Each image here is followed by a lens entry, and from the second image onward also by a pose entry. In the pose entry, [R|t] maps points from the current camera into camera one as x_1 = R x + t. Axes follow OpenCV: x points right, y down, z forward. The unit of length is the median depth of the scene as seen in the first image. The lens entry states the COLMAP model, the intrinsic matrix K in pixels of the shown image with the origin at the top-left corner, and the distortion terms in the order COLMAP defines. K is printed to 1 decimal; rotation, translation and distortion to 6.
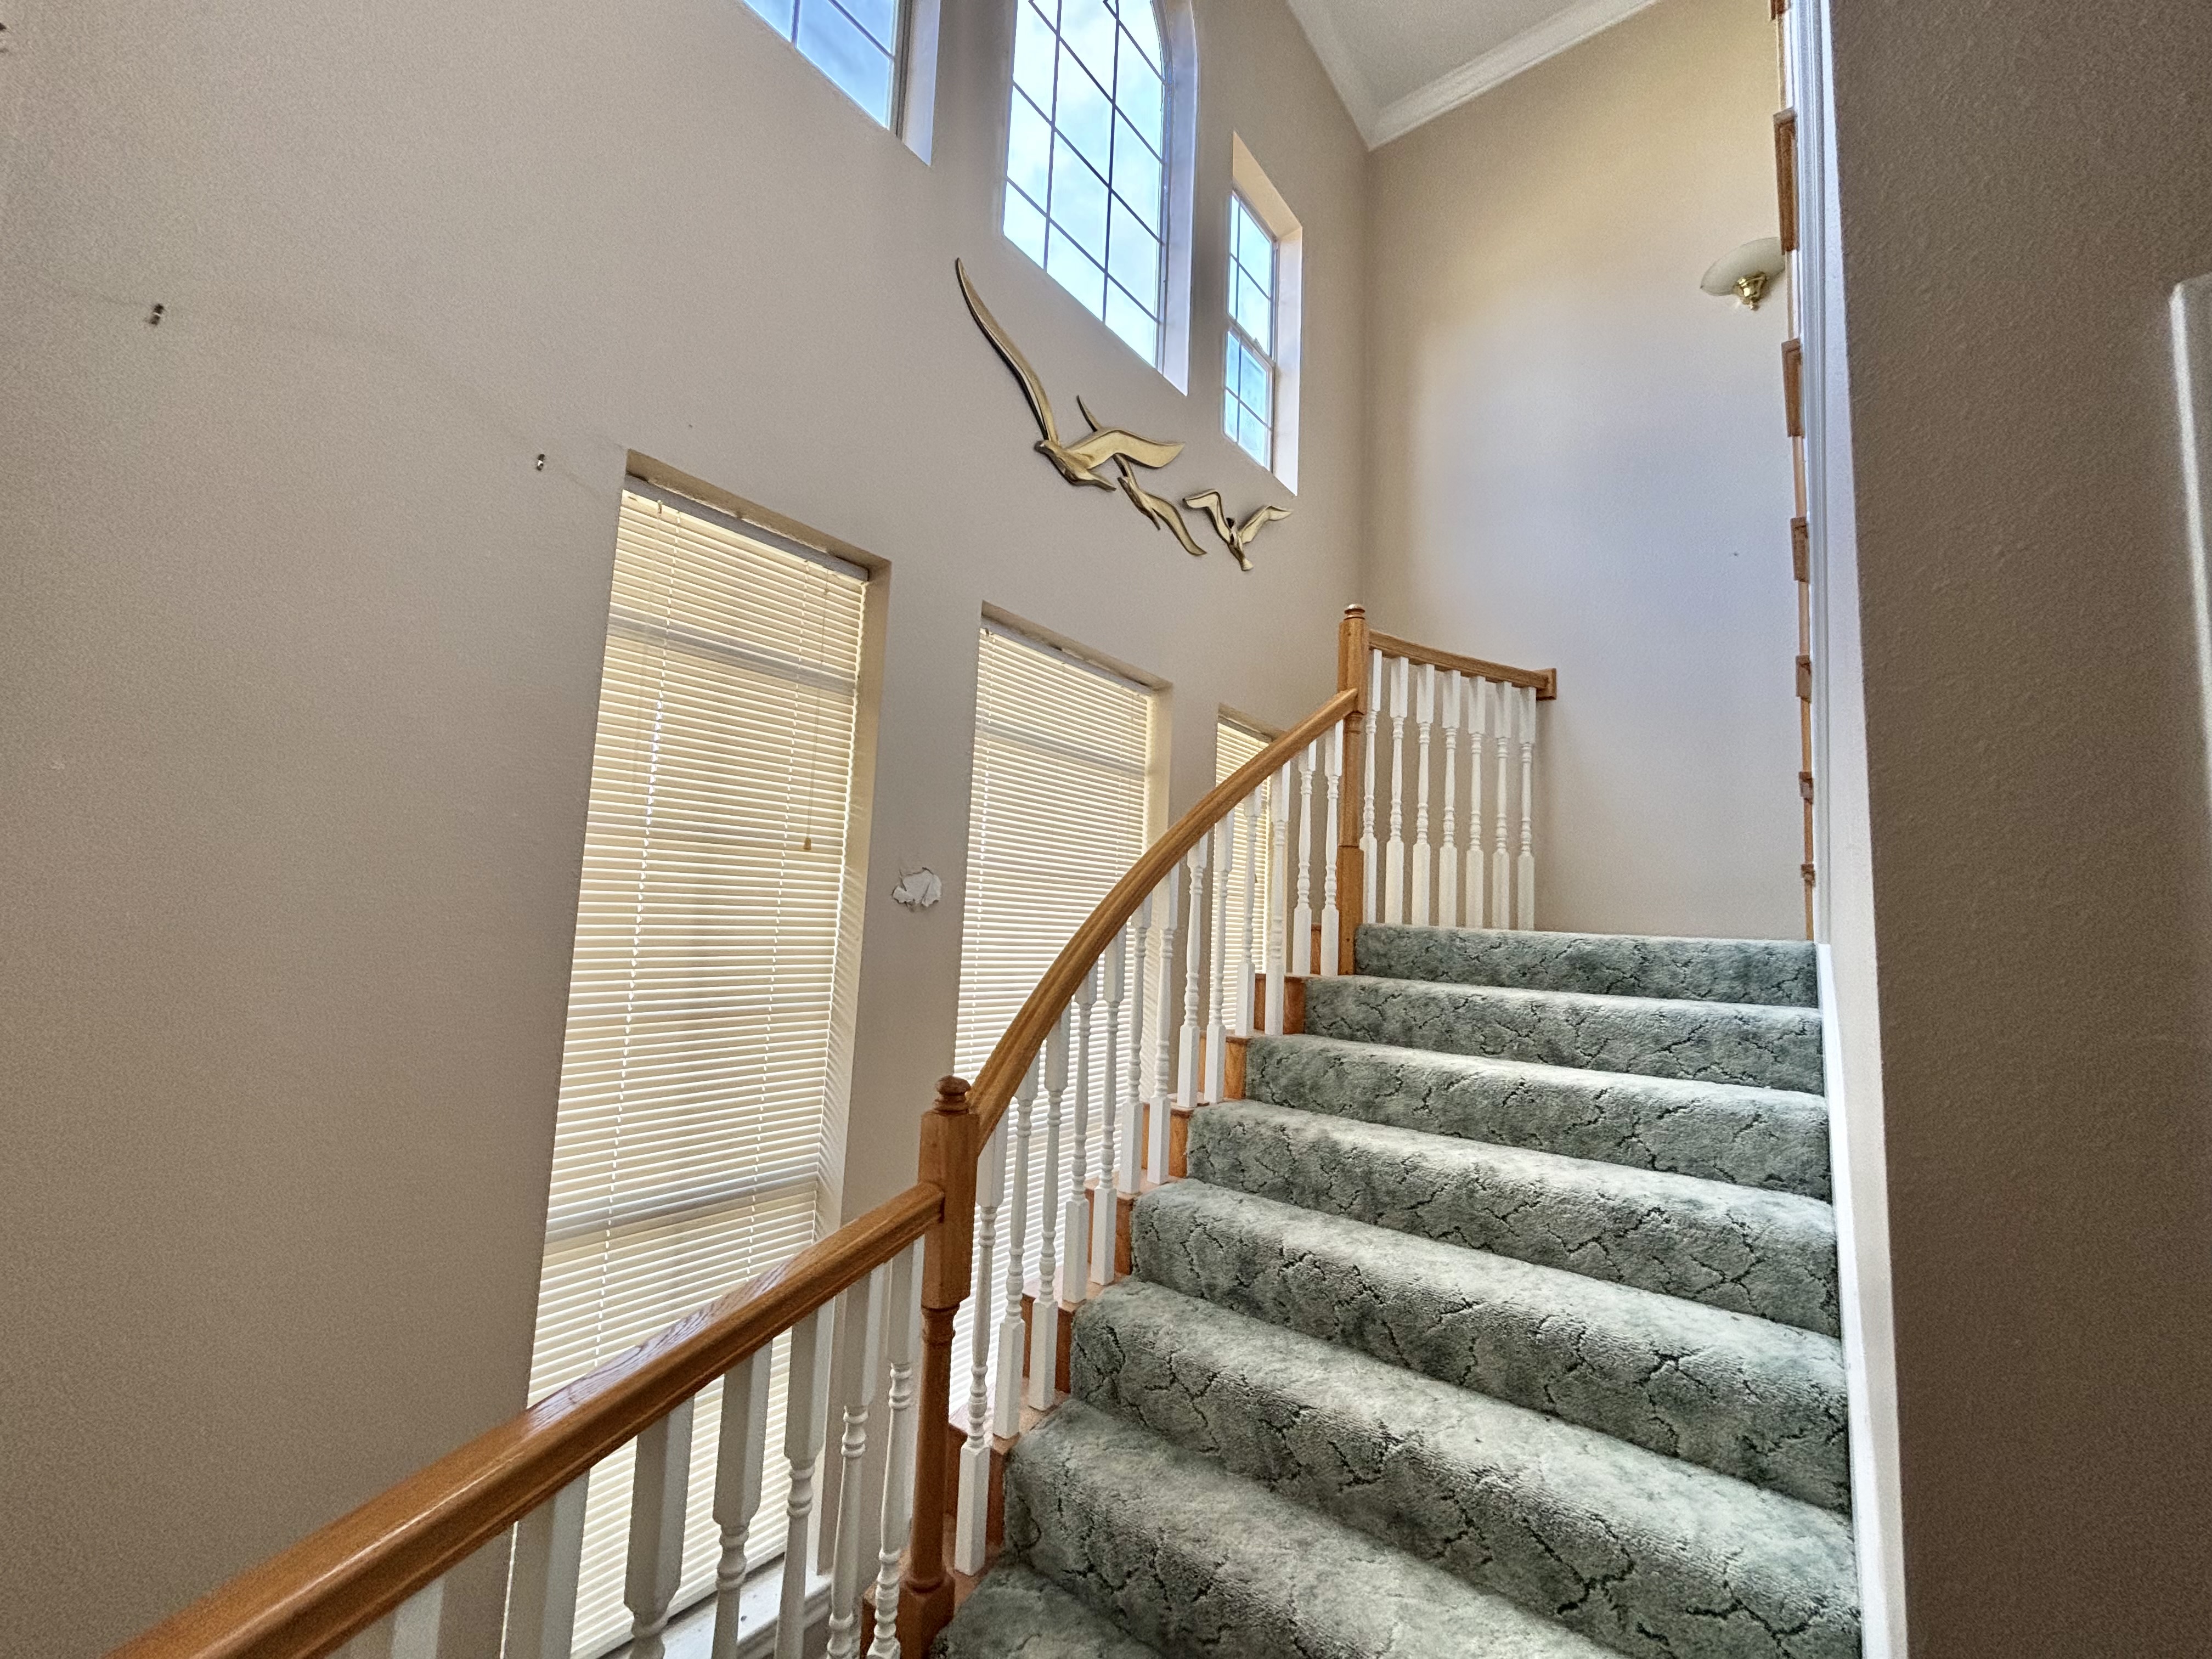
lens RADIAL K [[890.5, 0, 1101.8], [0, 890.5, 827.8], [0, 0, 1]] dist [-0.001346, -0.000039]
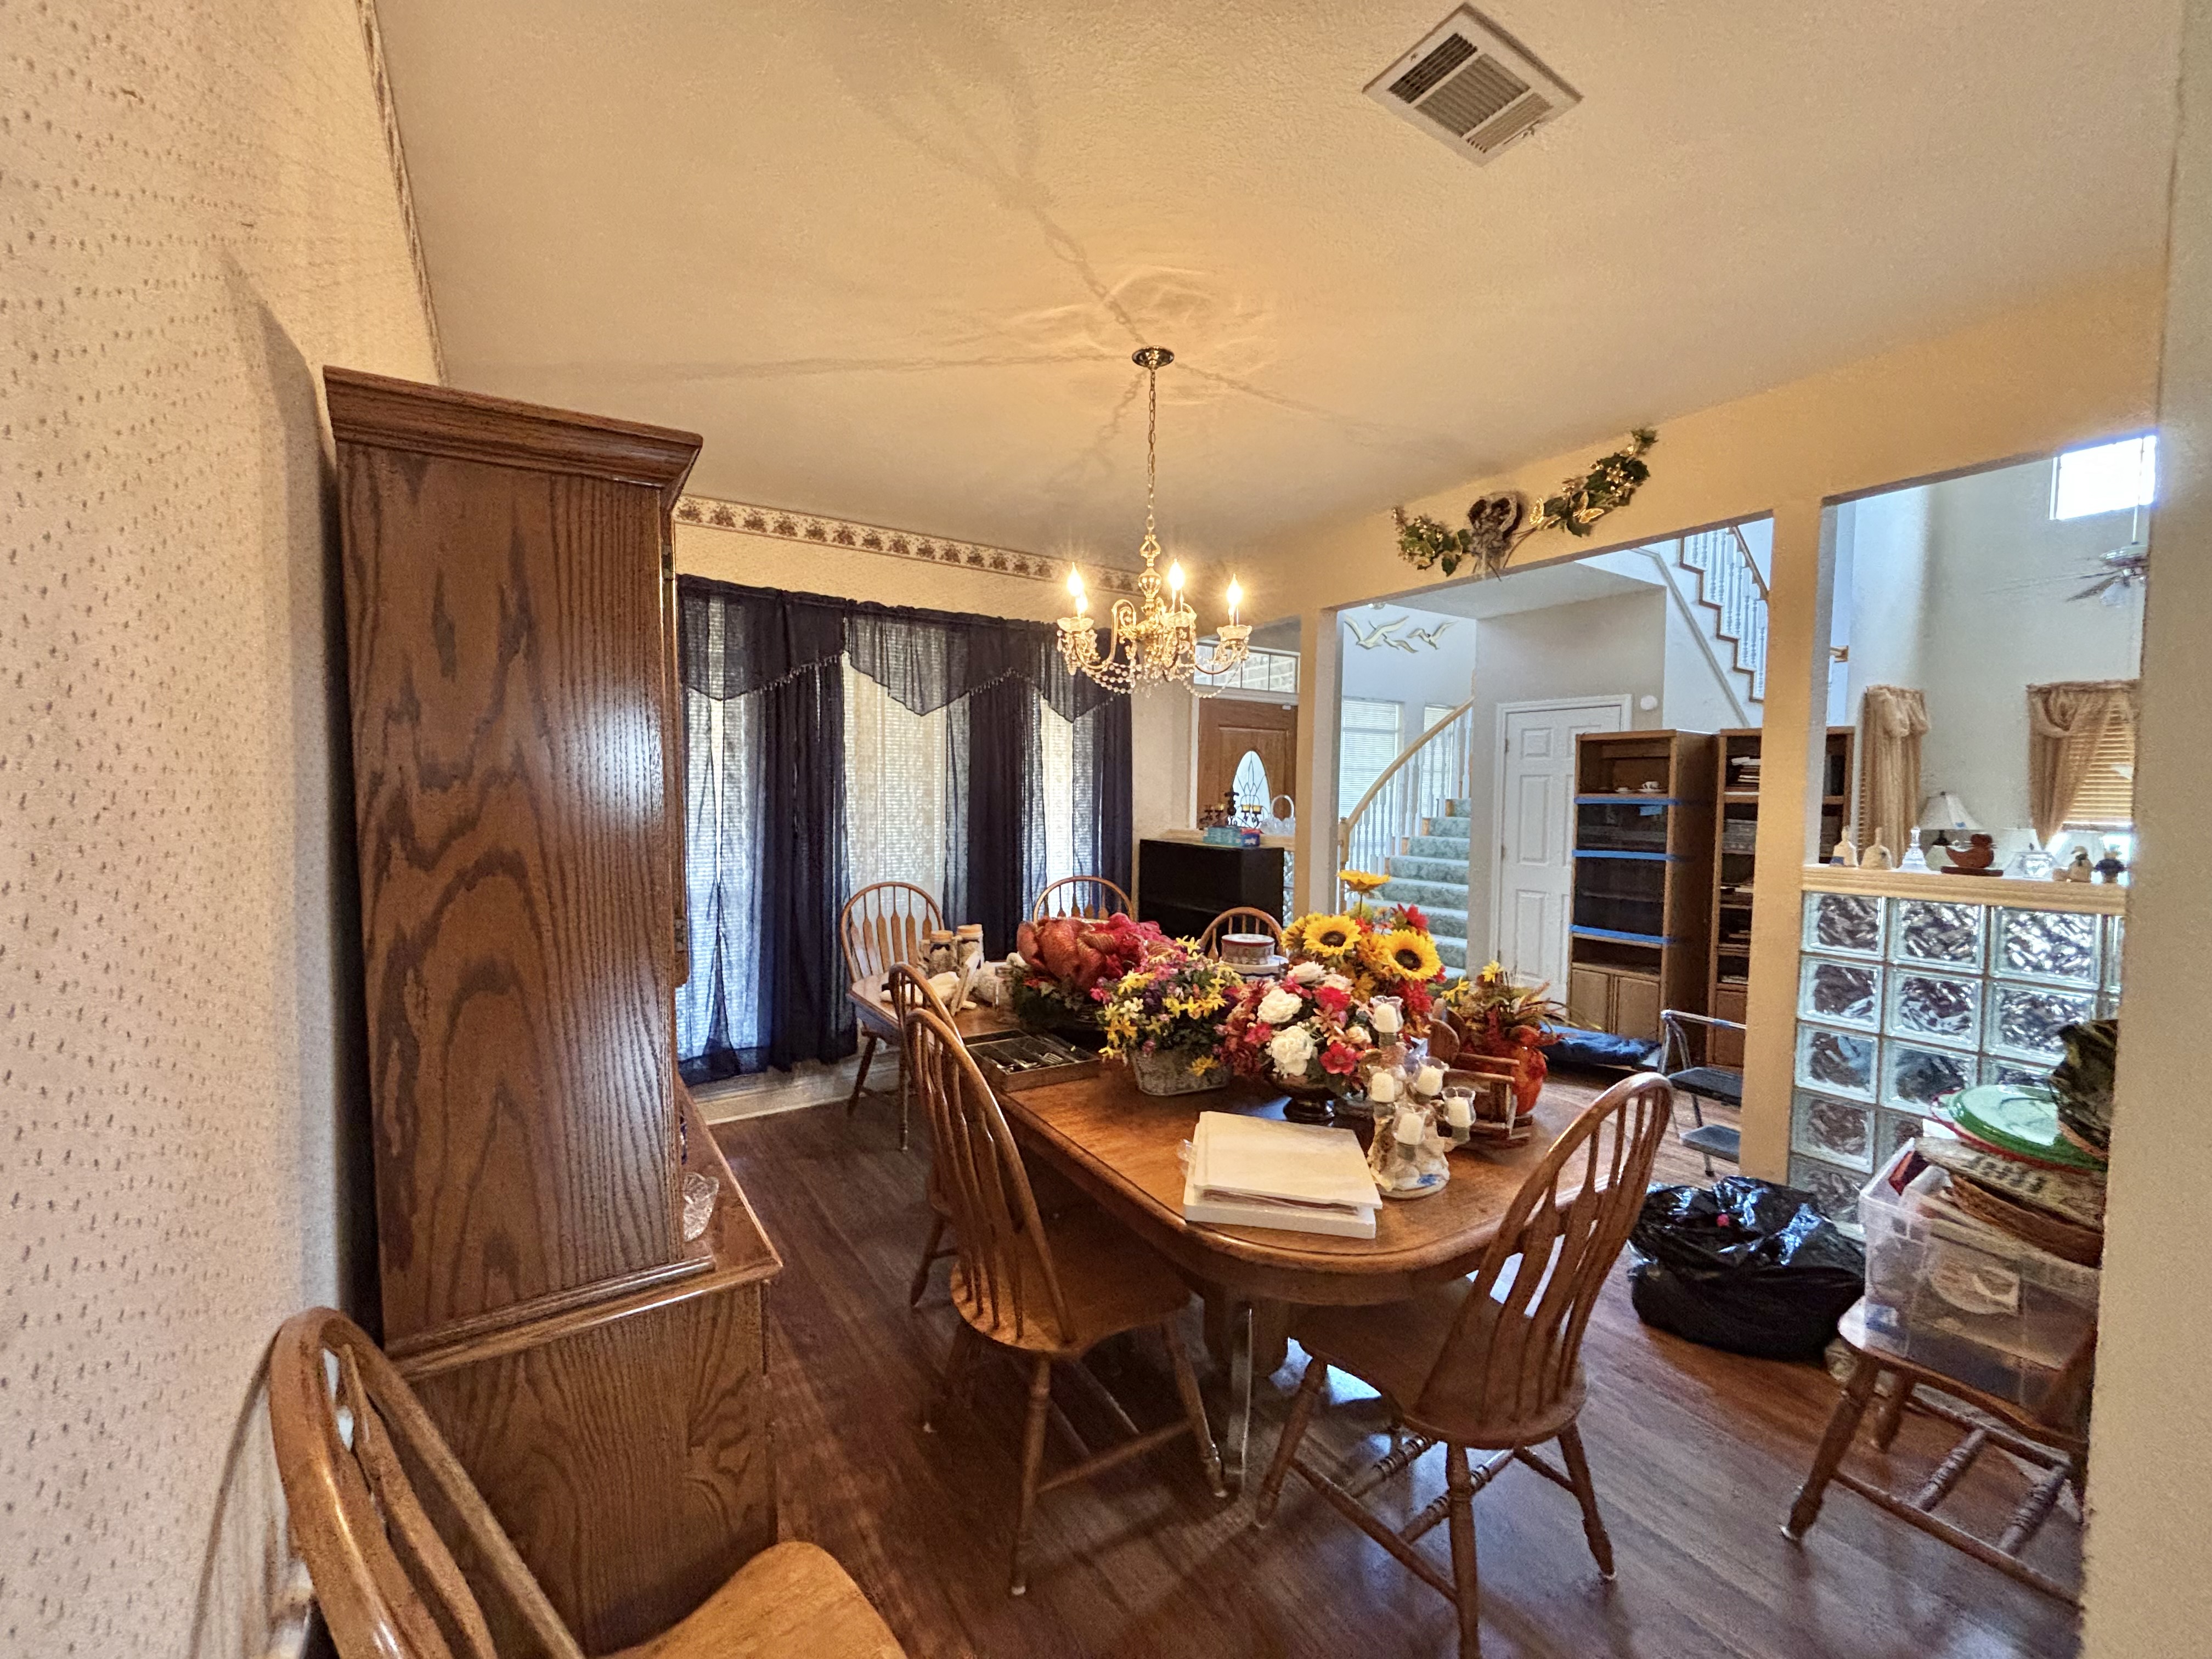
lens RADIAL K [[890.5, 0, 1101.8], [0, 890.5, 827.8], [0, 0, 1]] dist [-0.001346, -0.000039]
pose [[0.946741, -0.010881, -0.321813, 0.080313], [0.055375, 0.990041, 0.129431, -0.202706], [0.317200, -0.140358, 0.937915, -2.374096]]
